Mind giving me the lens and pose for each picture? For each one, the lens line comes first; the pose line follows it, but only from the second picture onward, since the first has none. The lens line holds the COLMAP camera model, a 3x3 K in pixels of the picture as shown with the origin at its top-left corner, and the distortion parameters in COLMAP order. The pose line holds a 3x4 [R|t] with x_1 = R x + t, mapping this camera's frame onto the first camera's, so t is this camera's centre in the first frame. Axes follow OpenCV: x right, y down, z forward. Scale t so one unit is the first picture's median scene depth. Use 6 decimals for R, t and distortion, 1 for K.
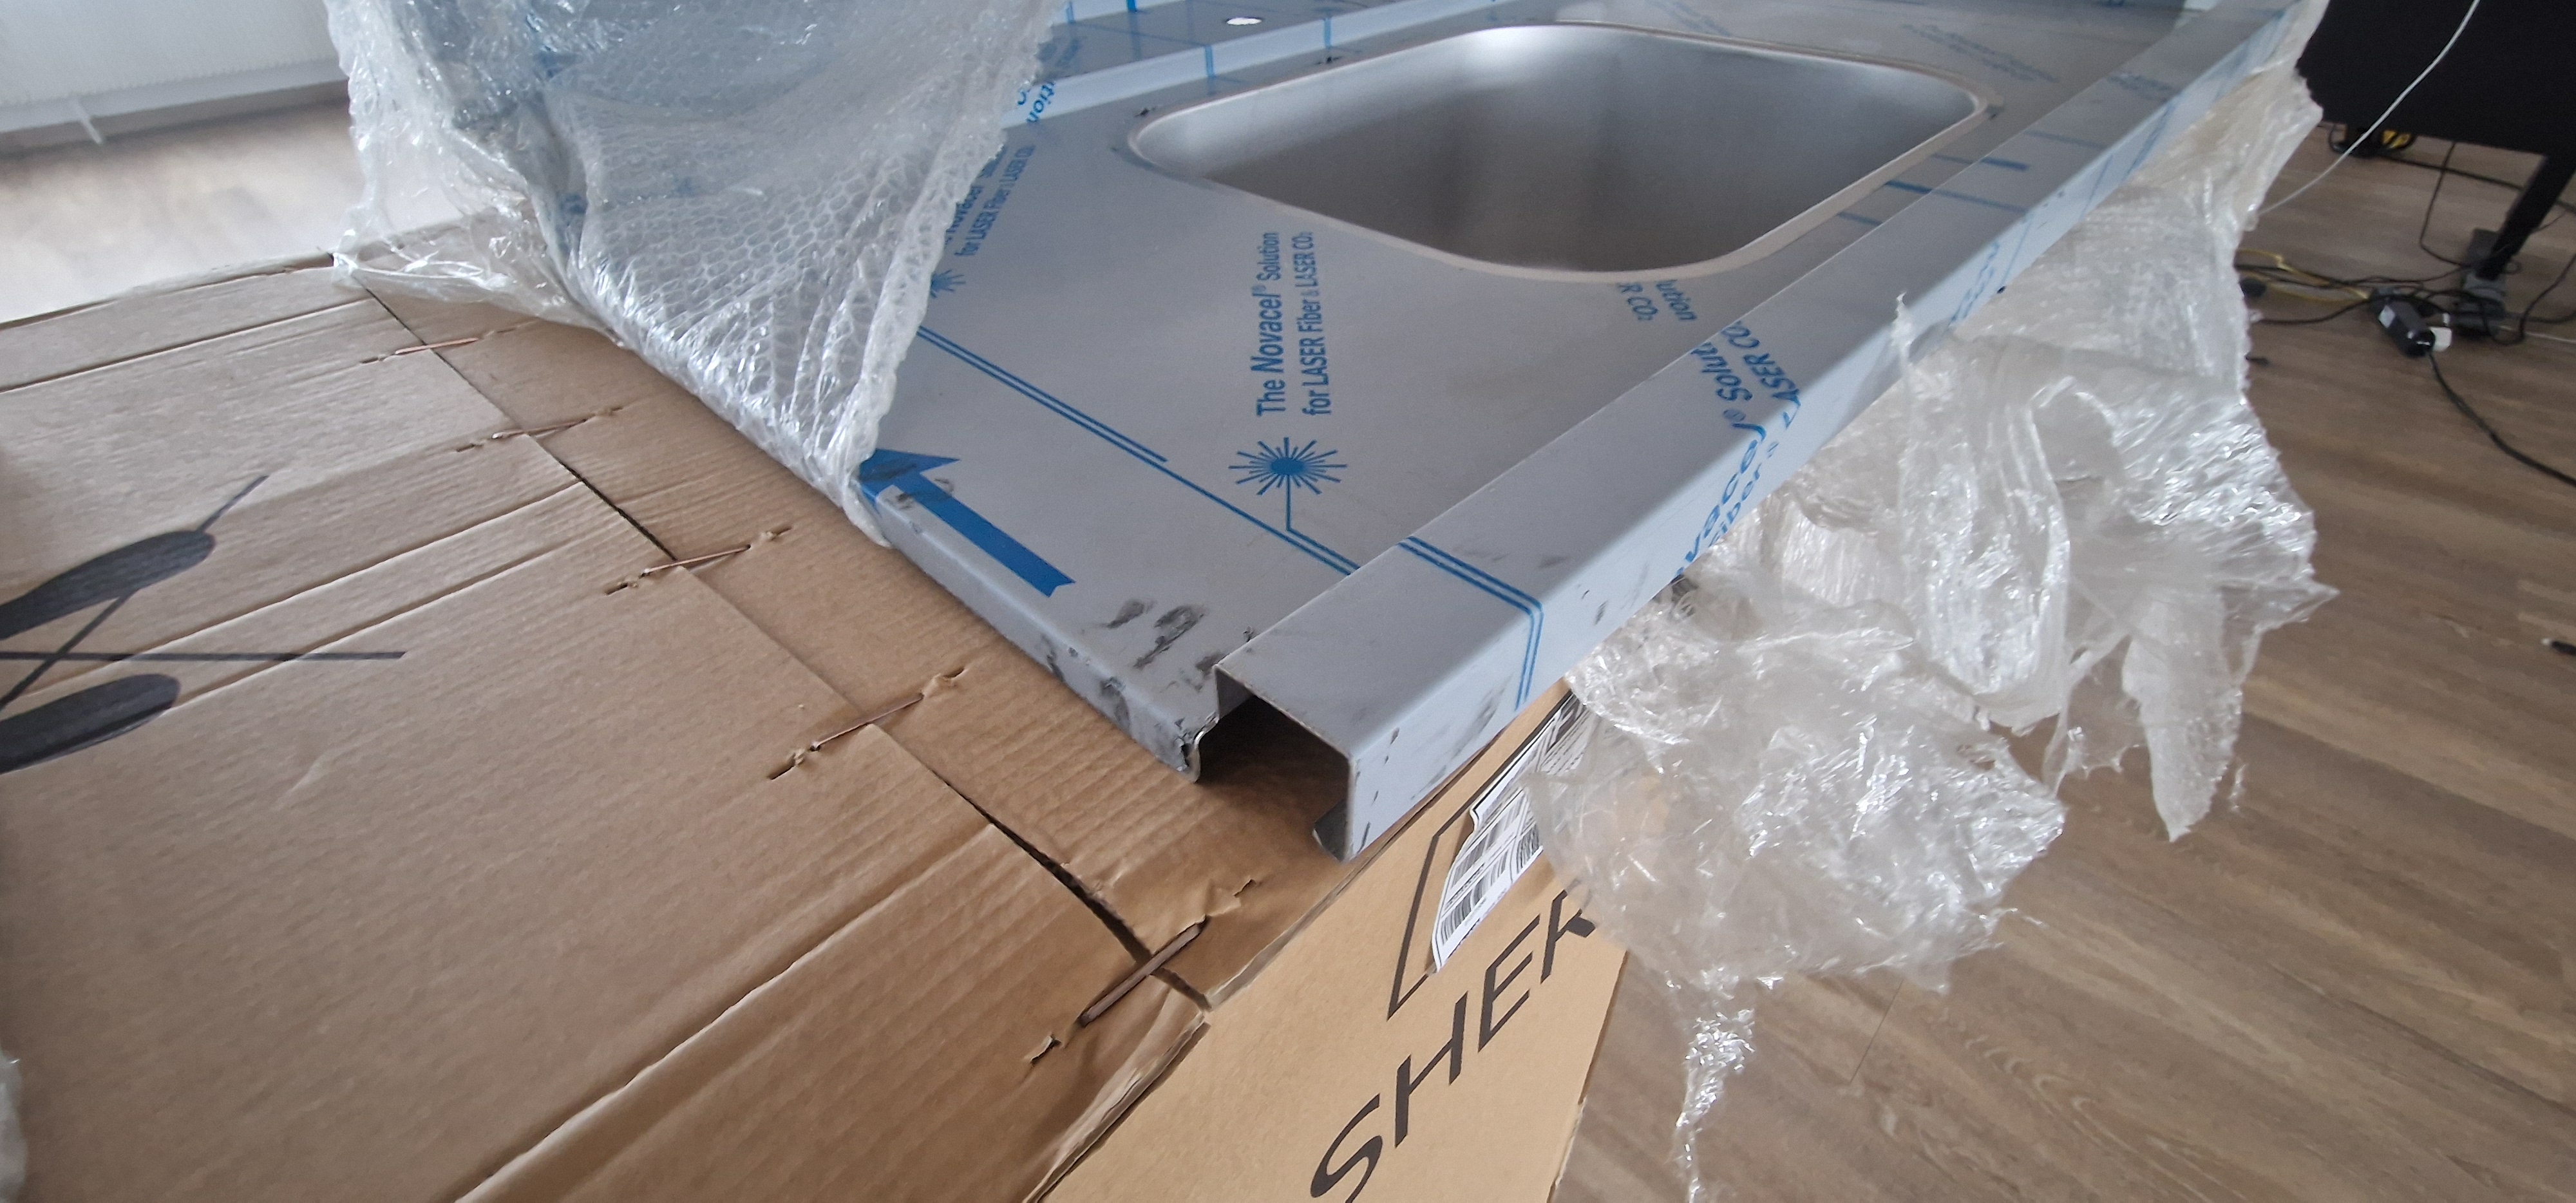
lens RADIAL K [[1070.2, 0, 1288.2], [0, 1070.2, 589.3], [0, 0, 1]] dist [-0.000547, -0.000045]
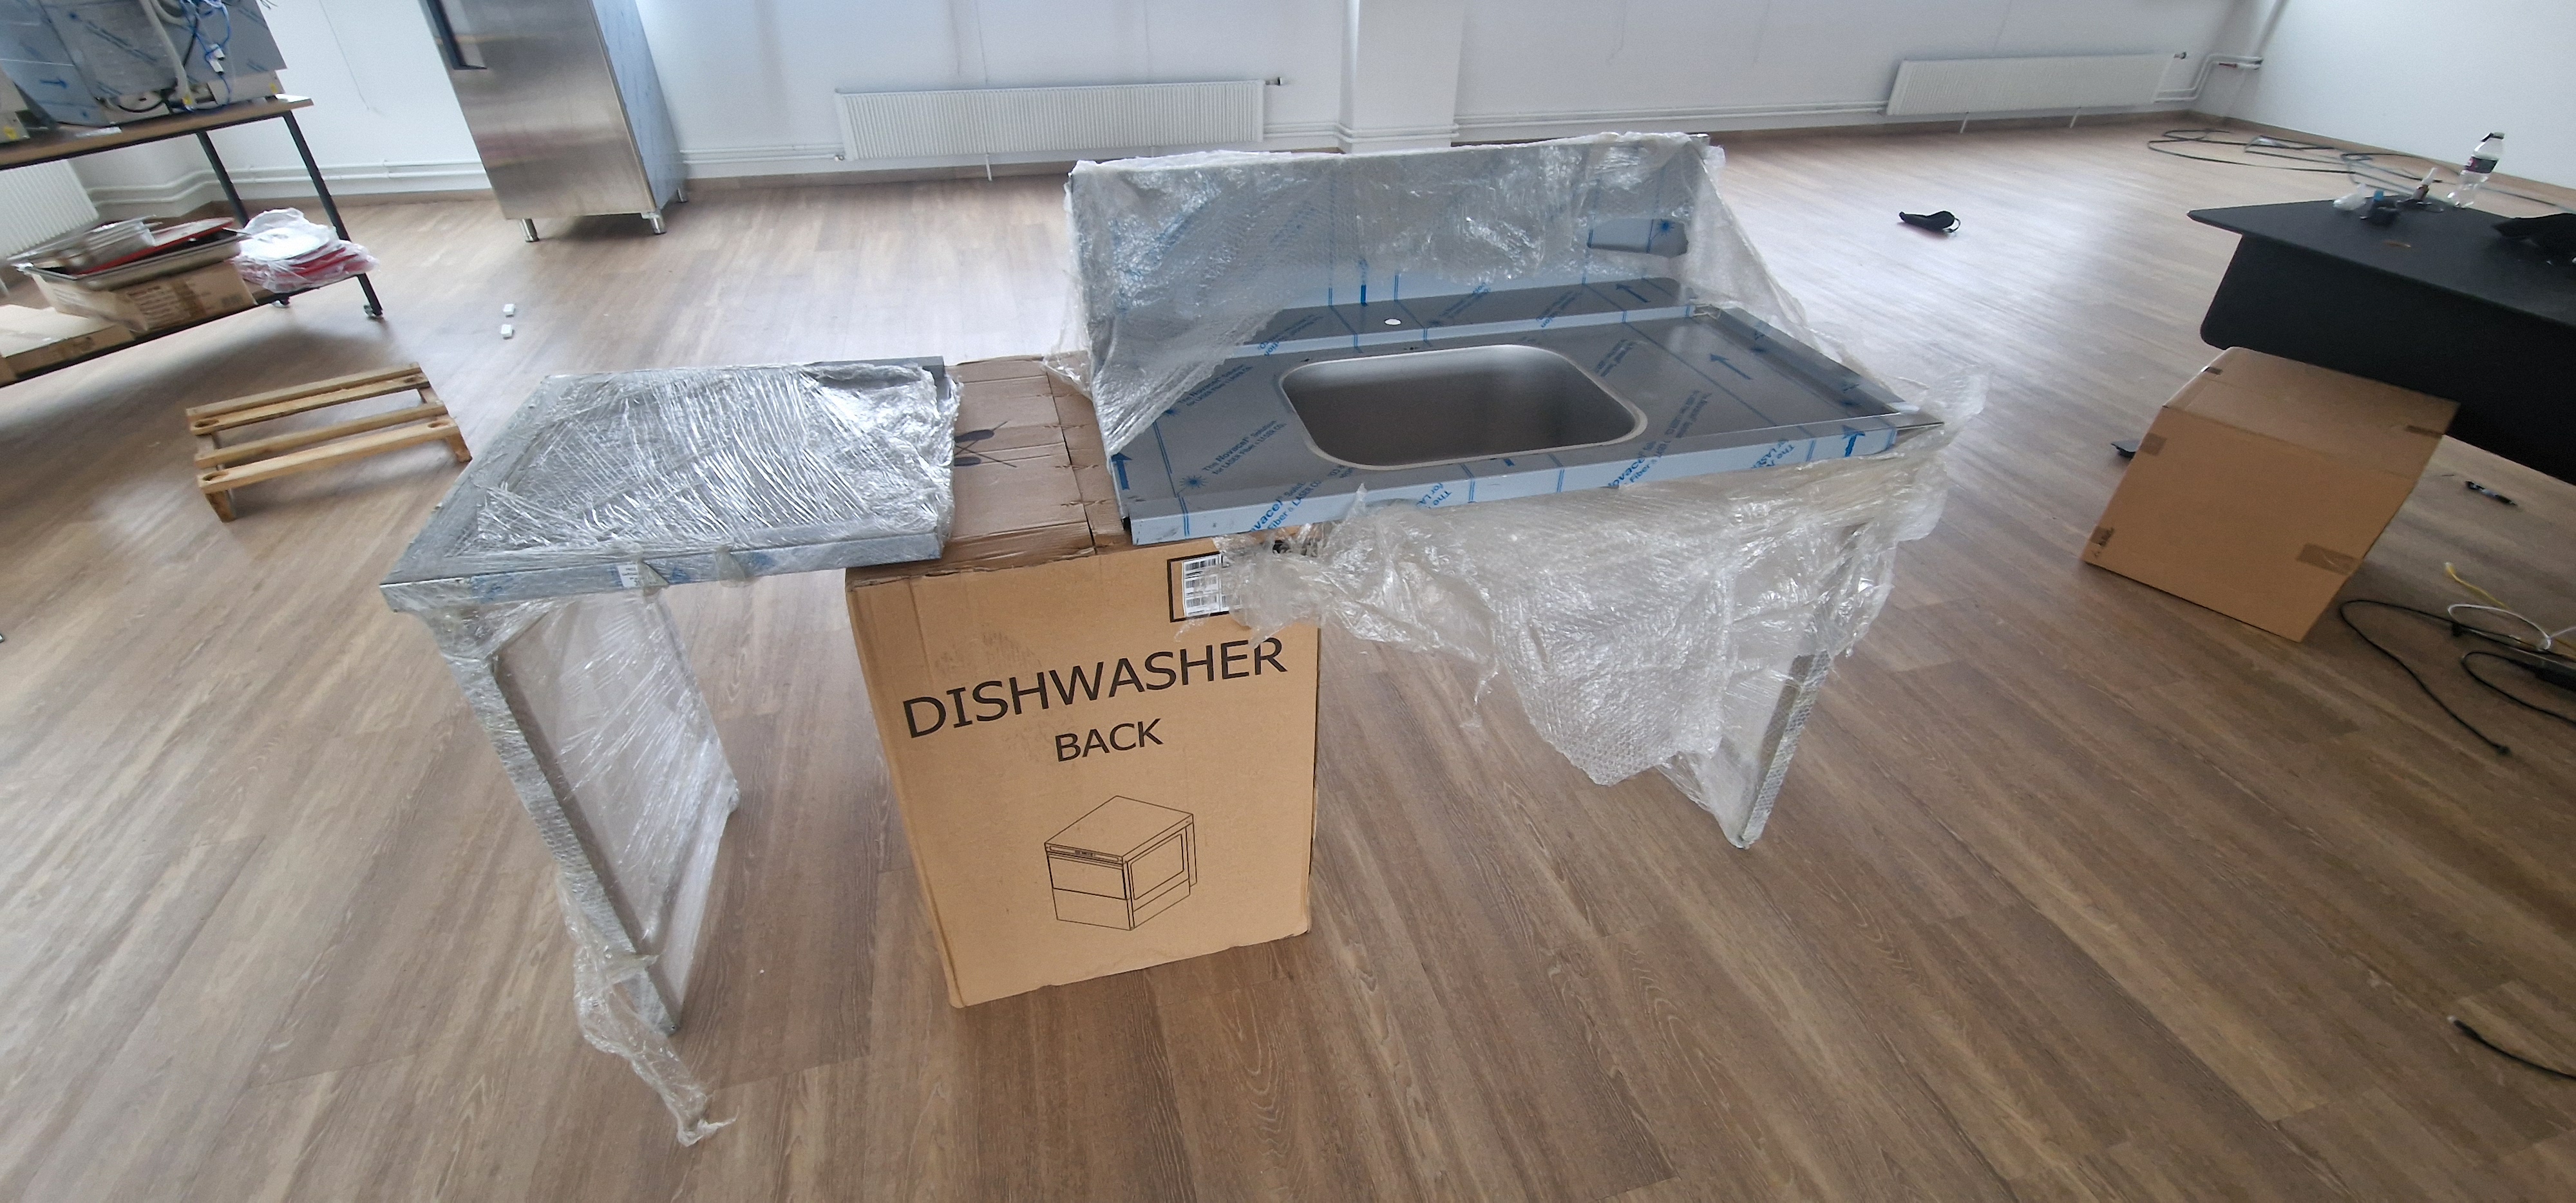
lens RADIAL K [[1070.2, 0, 1286.7], [0, 1070.2, 603.8], [0, 0, 1]] dist [-0.000547, -0.000045]
pose [[0.844500, 0.310677, -0.436234, 1.581399], [-0.336804, 0.941394, 0.018427, 0.092040], [0.416393, 0.131364, 0.899645, -1.737747]]
